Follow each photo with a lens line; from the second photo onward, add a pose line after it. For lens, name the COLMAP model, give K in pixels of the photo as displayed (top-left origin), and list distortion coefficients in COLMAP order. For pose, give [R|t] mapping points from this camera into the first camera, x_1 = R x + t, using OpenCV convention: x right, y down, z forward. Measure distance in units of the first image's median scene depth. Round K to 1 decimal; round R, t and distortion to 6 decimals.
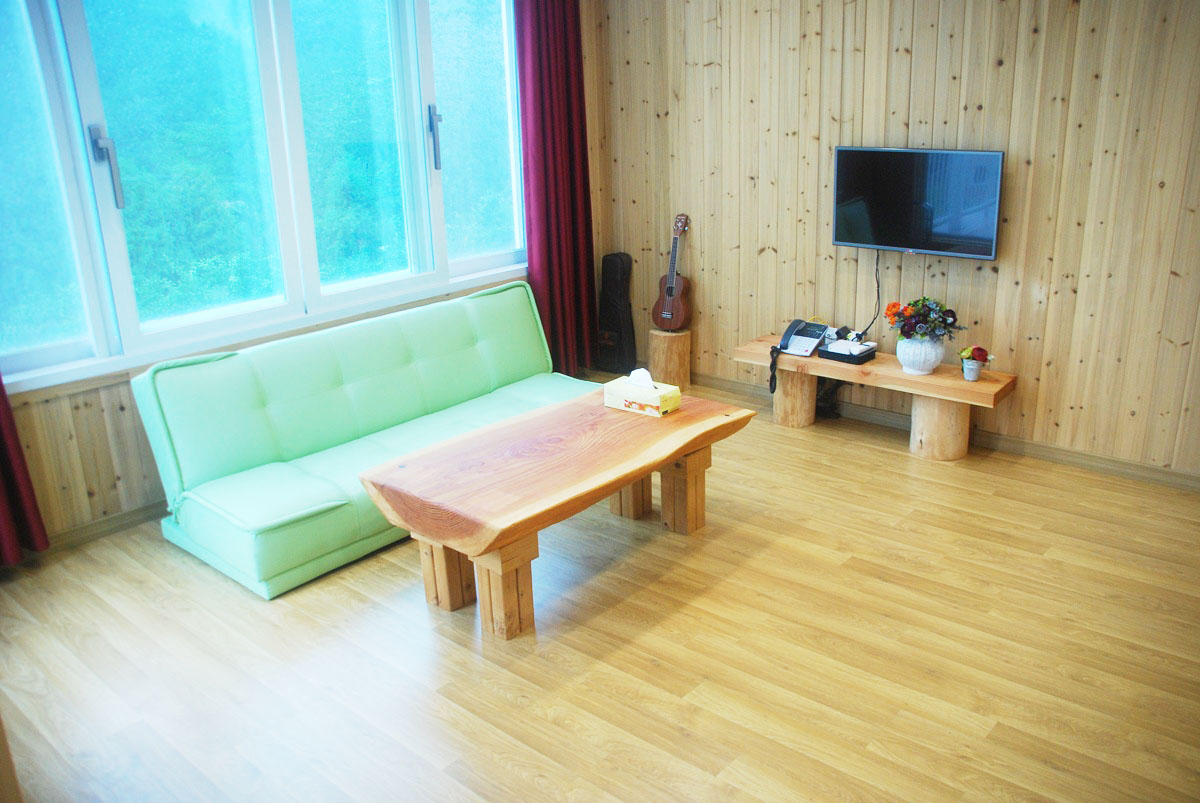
lens RADIAL K [[964.3, 0, 607.6], [0, 964.3, 406.9], [0, 0, 1]] dist [-0.152550, 0.142882]
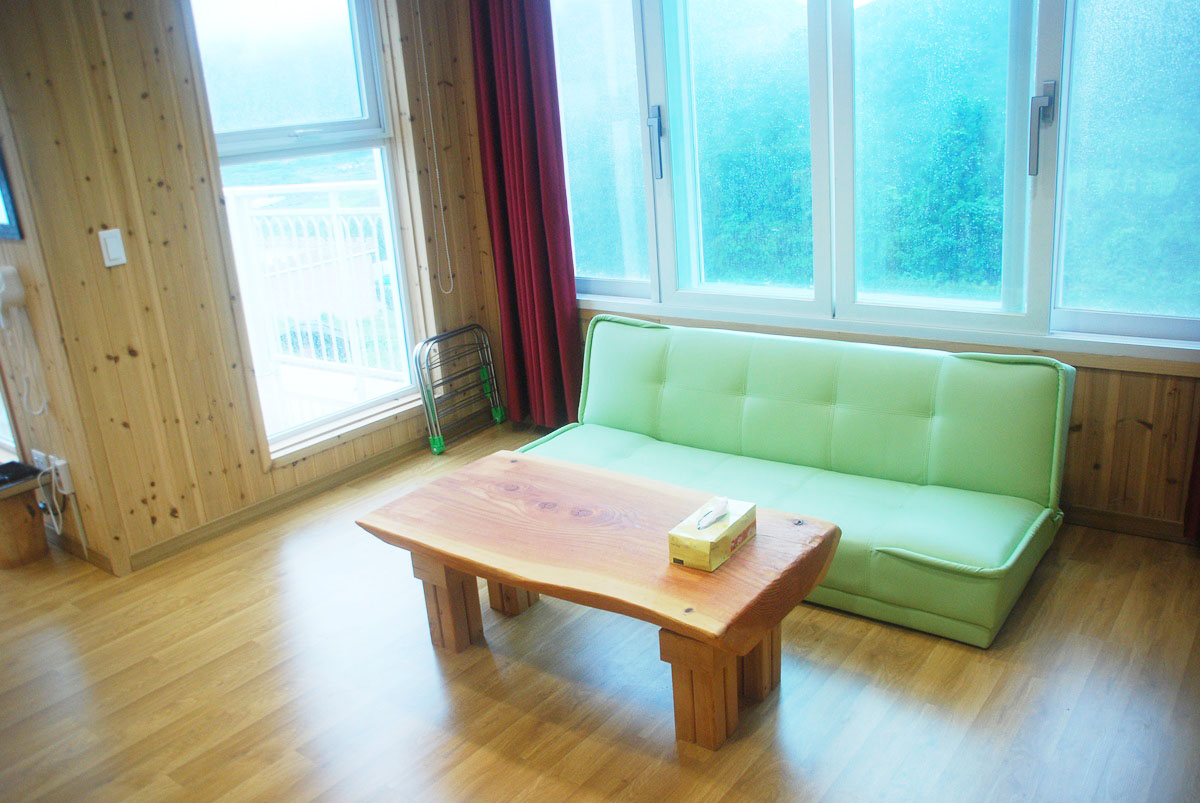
lens RADIAL K [[968.7, 0, 595.4], [0, 968.7, 406.0], [0, 0, 1]] dist [-0.166438, 0.174588]
pose [[0.061339, 0.322921, -0.944436, 0.555339], [-0.238189, 0.923616, 0.300332, -0.239676], [0.969280, 0.206532, 0.133570, 0.677082]]
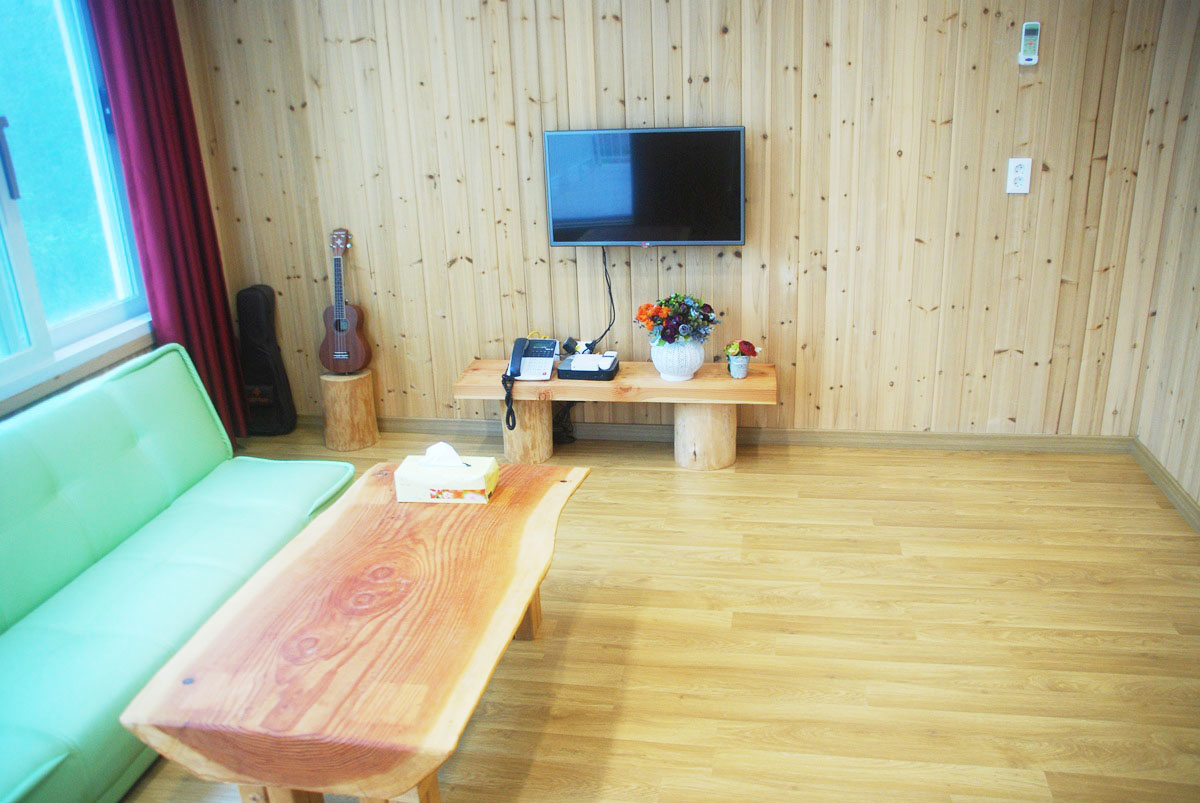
lens RADIAL K [[968.7, 0, 595.4], [0, 968.7, 406.0], [0, 0, 1]] dist [-0.166438, 0.174588]
pose [[0.859174, -0.179284, 0.479247, -0.179893], [0.174824, 0.983098, 0.054355, -0.073280], [-0.480892, 0.037083, 0.875995, 0.241293]]
